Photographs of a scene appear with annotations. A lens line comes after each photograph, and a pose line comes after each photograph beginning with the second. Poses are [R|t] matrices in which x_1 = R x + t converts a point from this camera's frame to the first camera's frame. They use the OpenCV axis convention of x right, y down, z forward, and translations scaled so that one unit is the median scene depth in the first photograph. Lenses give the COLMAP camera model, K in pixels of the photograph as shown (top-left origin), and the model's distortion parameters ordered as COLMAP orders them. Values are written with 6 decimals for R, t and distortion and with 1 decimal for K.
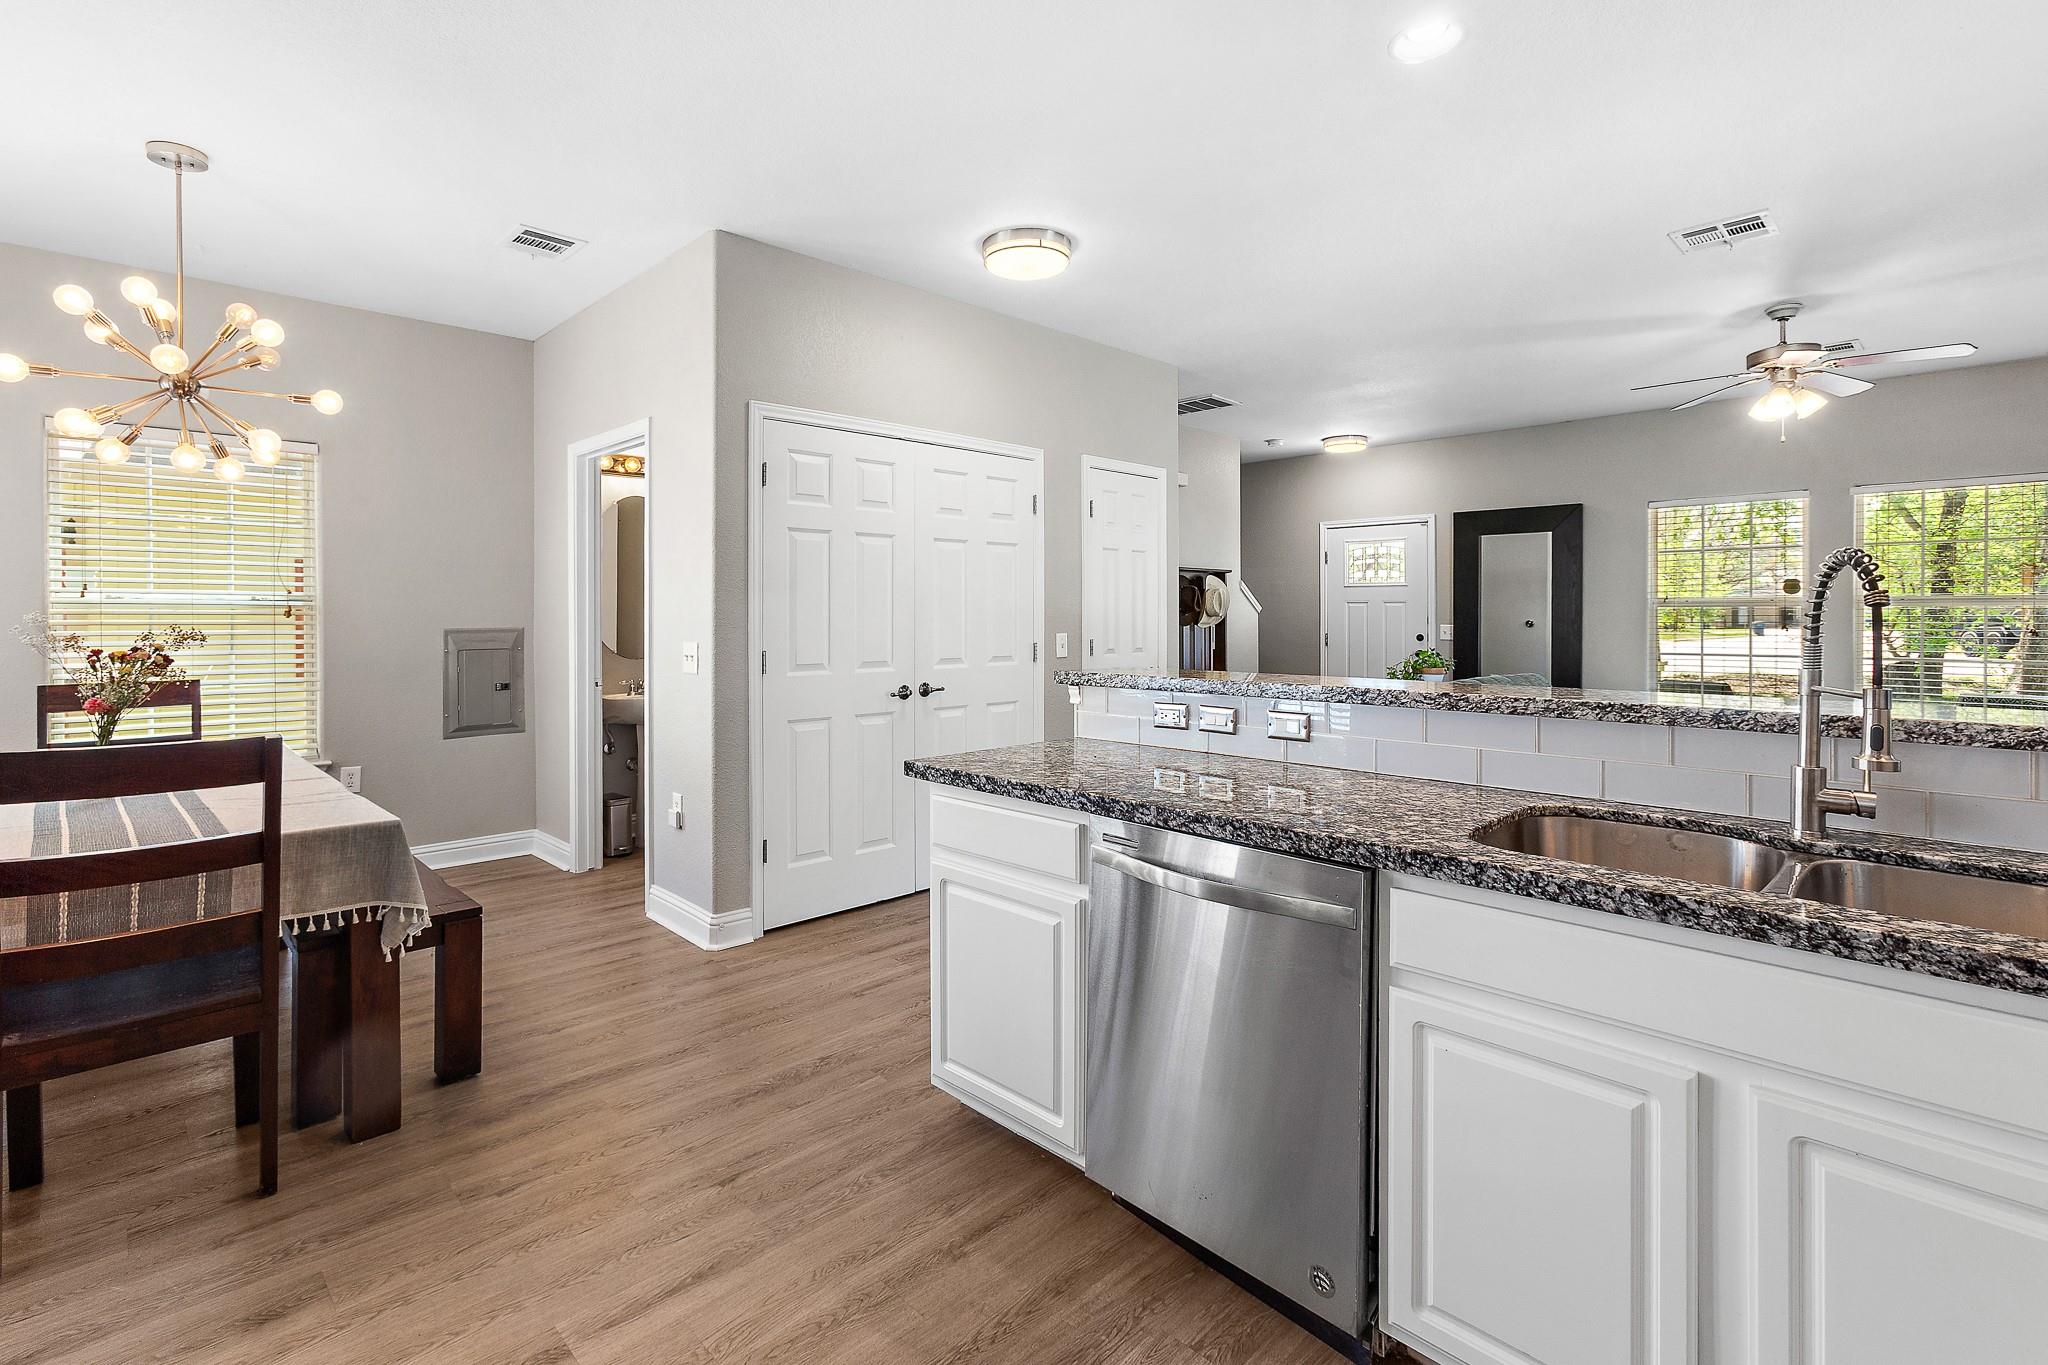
lens RADIAL K [[951.9, 0, 1010.3], [0, 951.9, 612.2], [0, 0, 1]] dist [-0.012042, 0.005512]
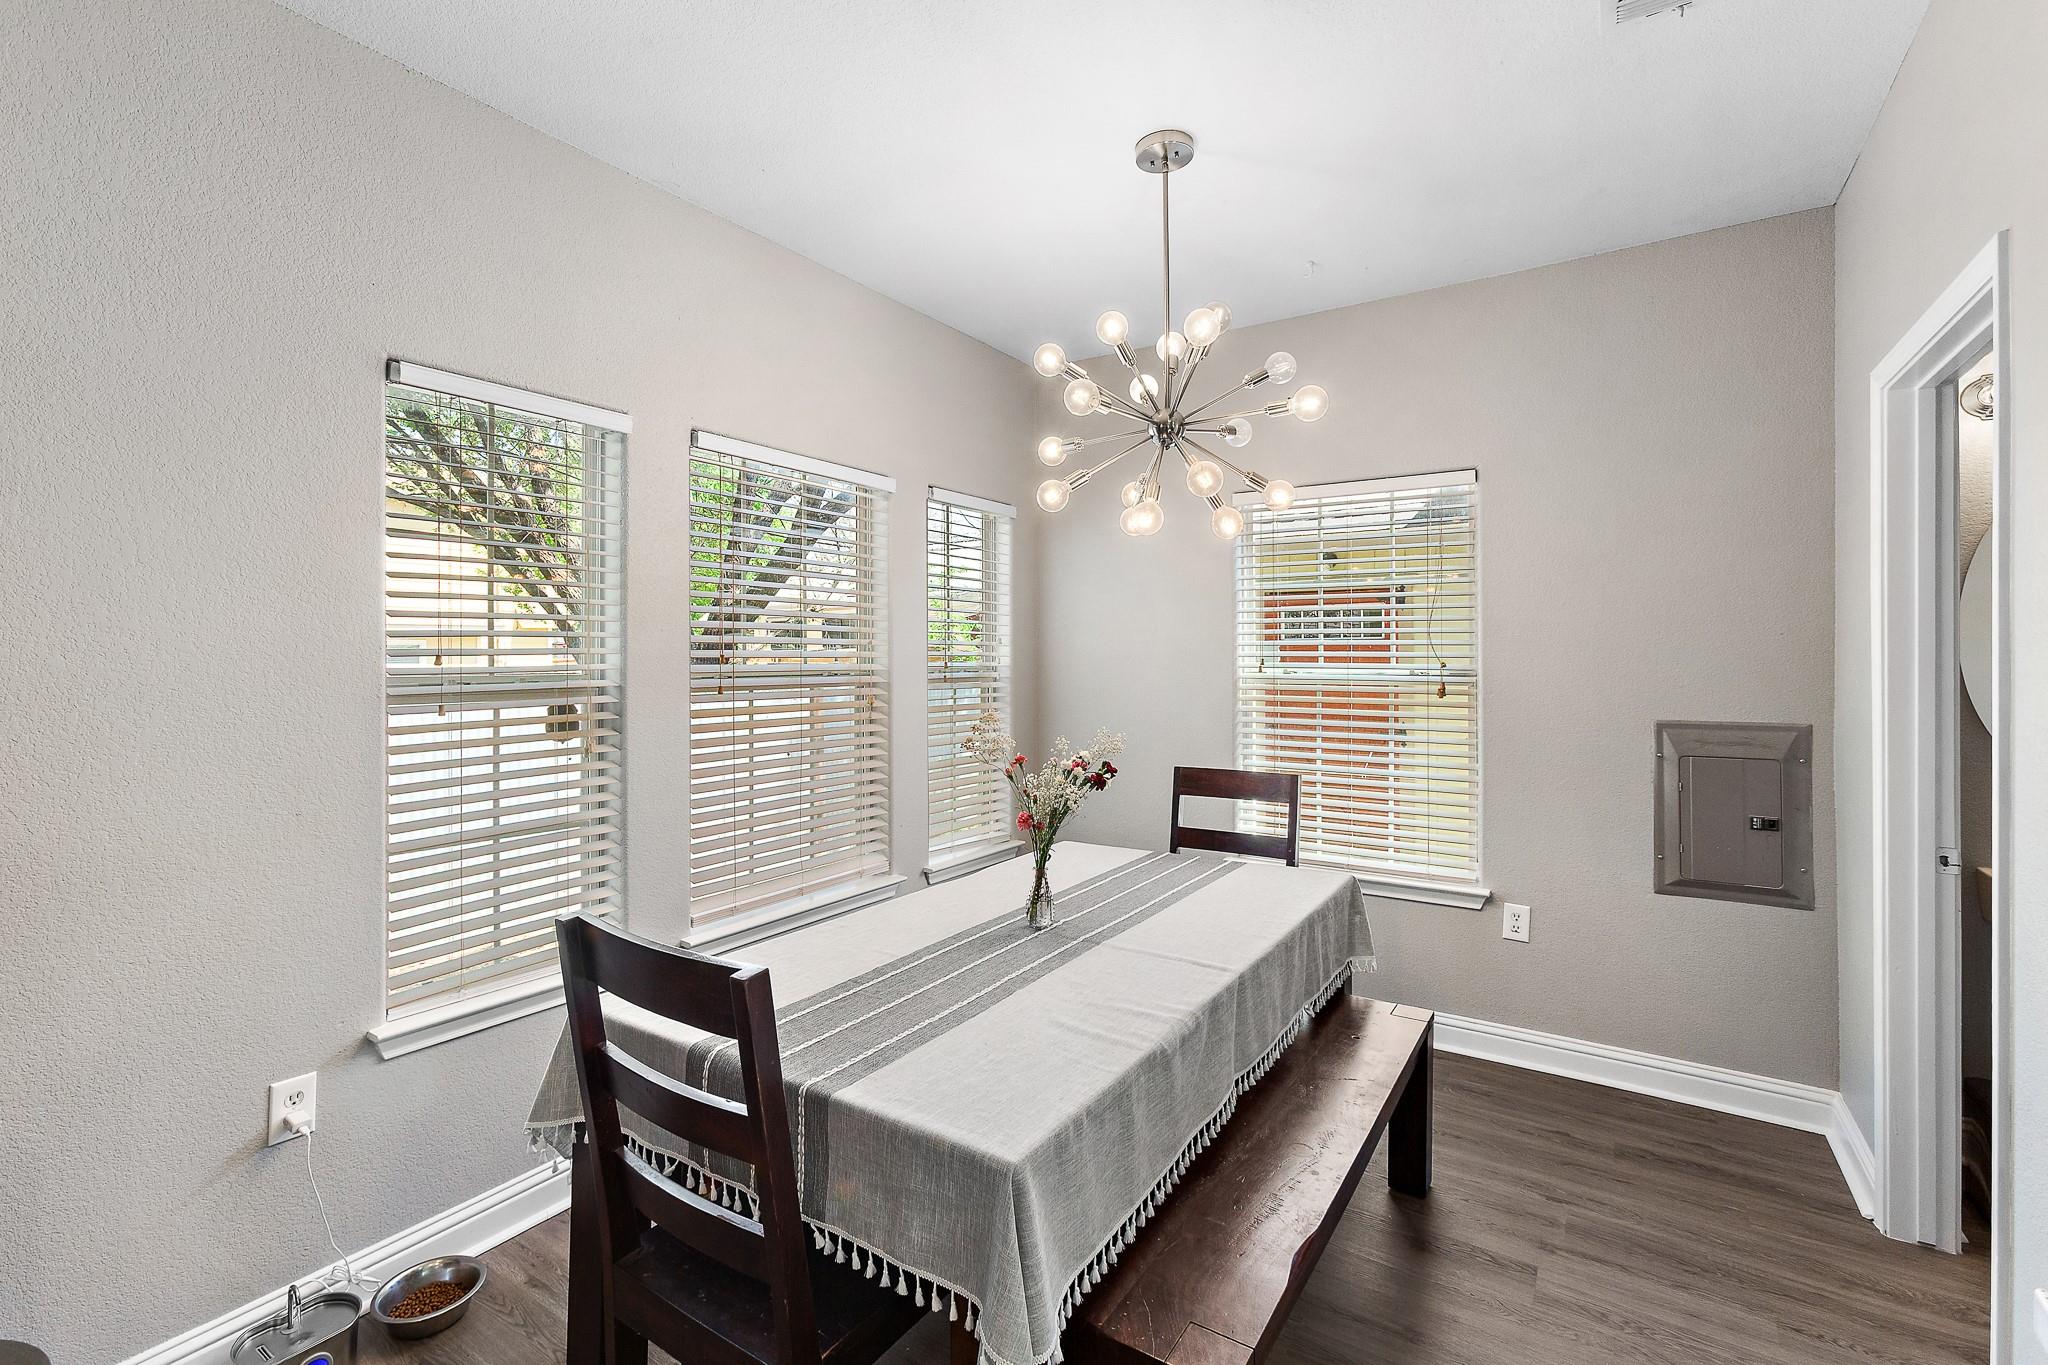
lens RADIAL K [[951.9, 0, 956.0], [0, 951.9, 646.3], [0, 0, 1]] dist [-0.012042, 0.005512]
pose [[0.203558, -0.007264, -0.979036, -0.067270], [-0.000620, 0.999971, -0.007548, -0.027342], [0.979063, 0.002144, 0.203548, 0.406210]]
